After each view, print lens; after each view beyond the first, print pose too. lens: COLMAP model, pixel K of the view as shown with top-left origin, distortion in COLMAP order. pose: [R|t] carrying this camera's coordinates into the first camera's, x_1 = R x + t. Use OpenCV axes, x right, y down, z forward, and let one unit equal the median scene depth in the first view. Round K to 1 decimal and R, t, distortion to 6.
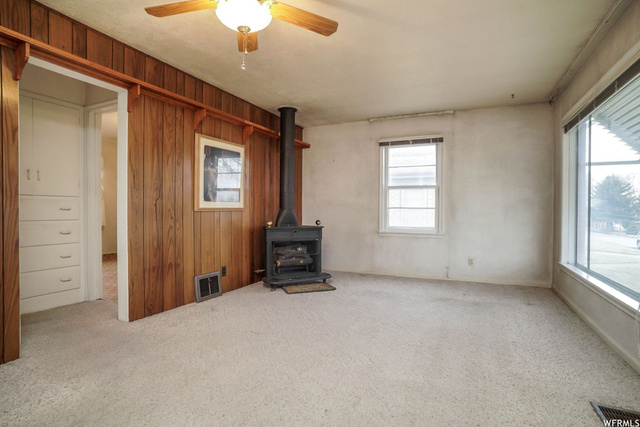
lens RADIAL K [[334.3, 0, 320.7], [0, 334.3, 213.8], [0, 0, 1]] dist [-0.037805, 0.004133]
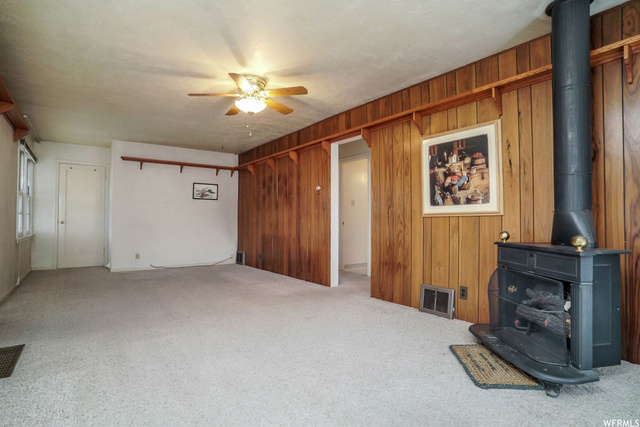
lens RADIAL K [[334.3, 0, 321.0], [0, 334.3, 211.9], [0, 0, 1]] dist [-0.037805, 0.004133]
pose [[-0.465577, -0.024831, -0.884659, 0.670115], [-0.010223, 0.999691, -0.022680, 0.002895], [0.884949, -0.001515, -0.465686, 1.266909]]
